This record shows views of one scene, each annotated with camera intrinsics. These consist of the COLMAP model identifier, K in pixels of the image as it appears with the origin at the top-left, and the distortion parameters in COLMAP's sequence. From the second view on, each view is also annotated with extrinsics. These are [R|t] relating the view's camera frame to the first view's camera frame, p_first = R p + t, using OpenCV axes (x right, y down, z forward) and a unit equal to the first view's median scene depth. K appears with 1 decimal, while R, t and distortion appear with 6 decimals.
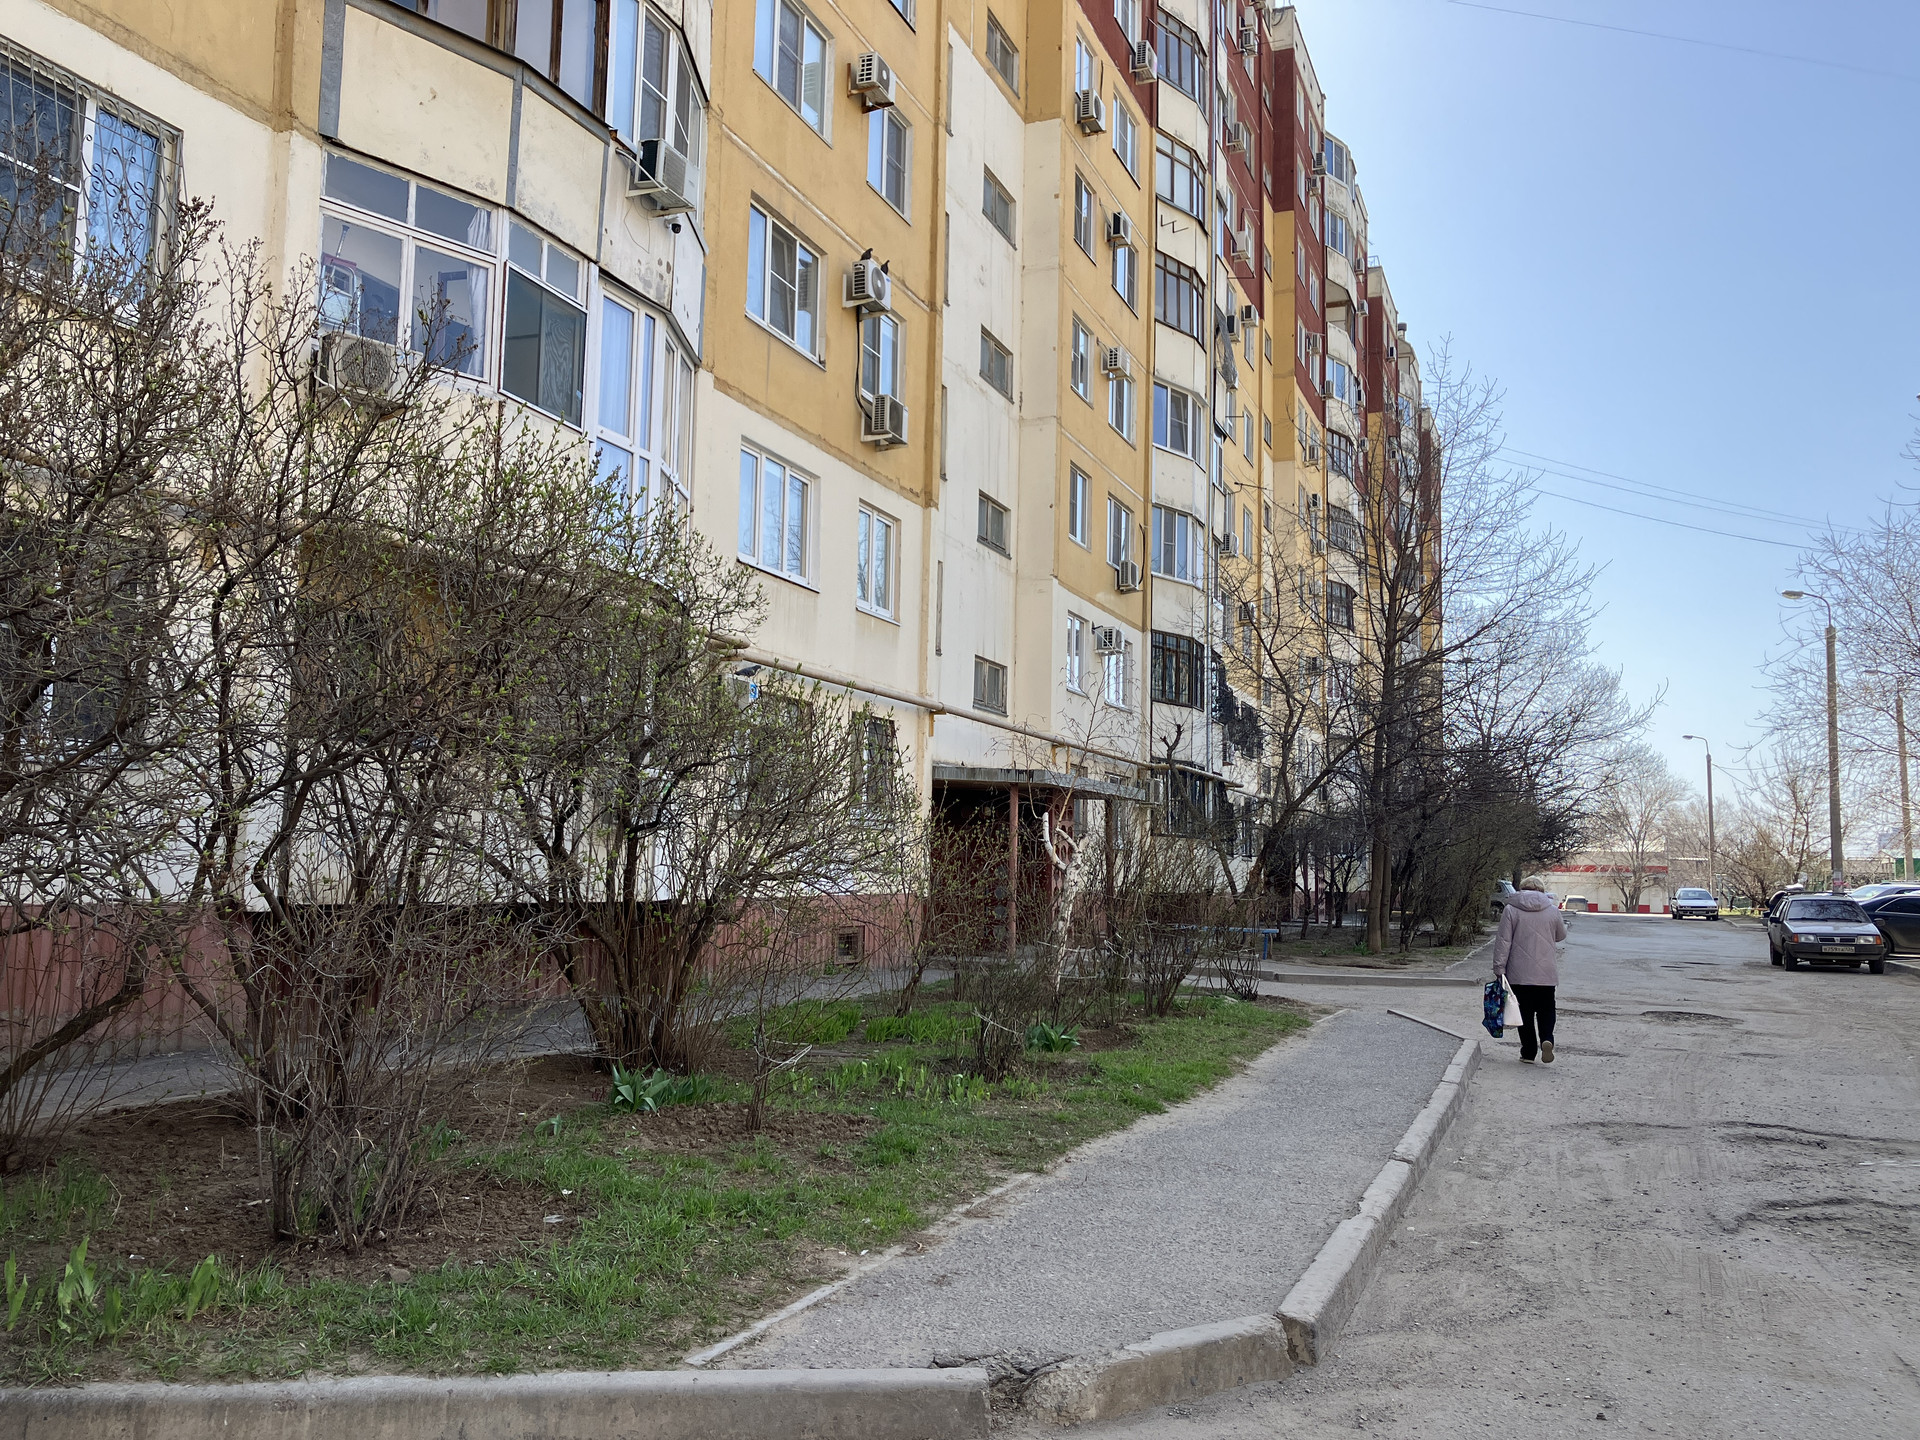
lens RADIAL K [[1595.4, 0, 968.5], [0, 1595.4, 705.8], [0, 0, 1]] dist [0.016684, 0.008145]
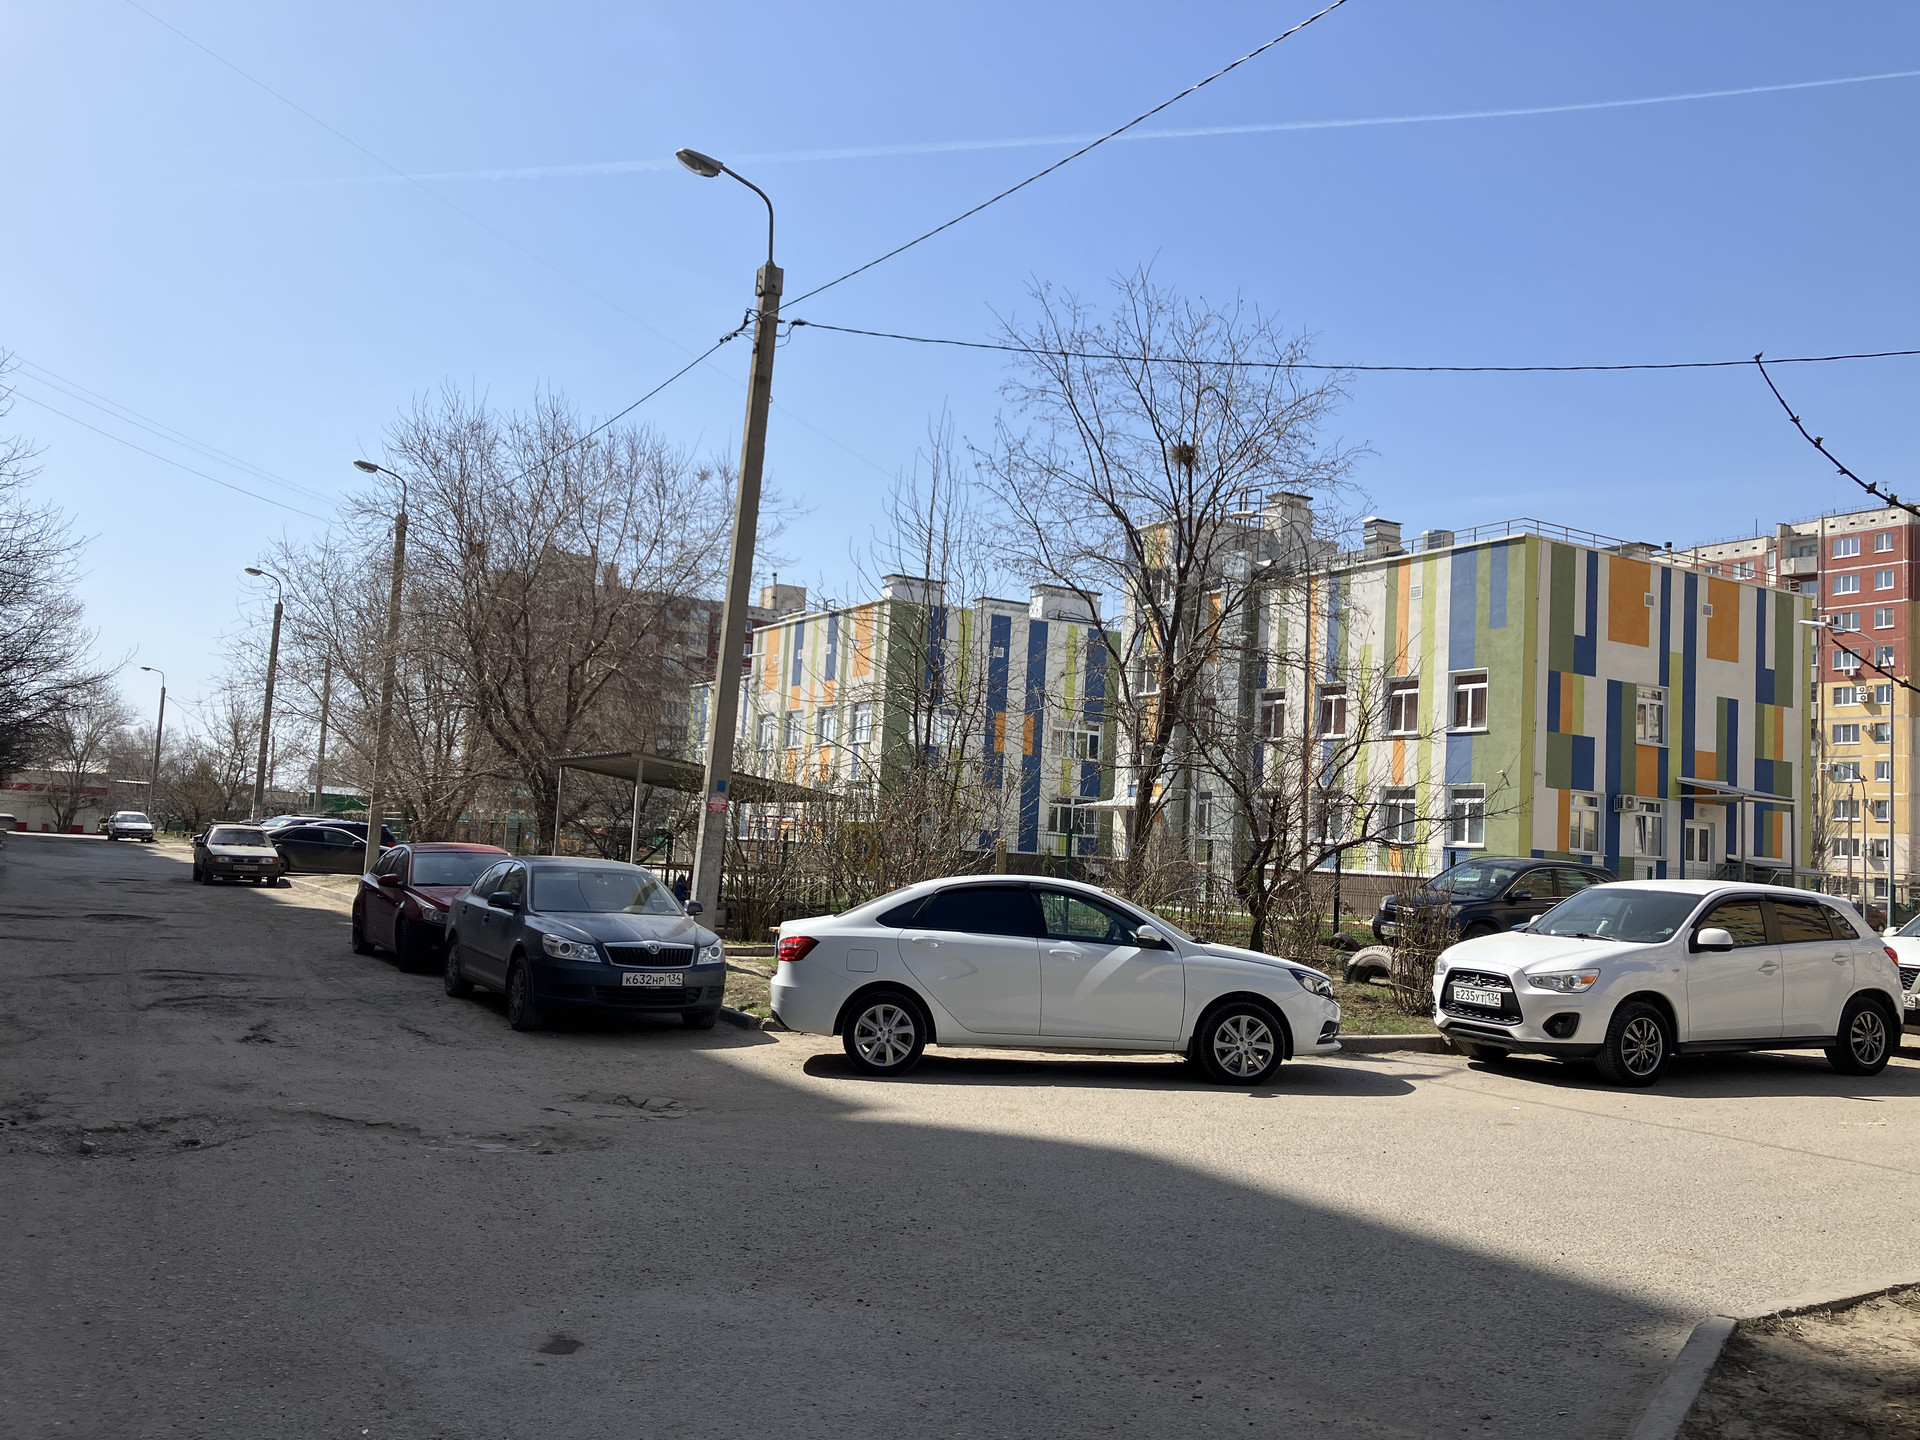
lens RADIAL K [[1595.4, 0, 974.7], [0, 1595.4, 712.2], [0, 0, 1]] dist [0.016684, 0.008145]
pose [[0.615312, 0.084636, 0.783727, -0.053563], [-0.125645, 0.992039, -0.008487, -0.016004], [-0.778206, -0.093249, 0.621048, -0.111565]]
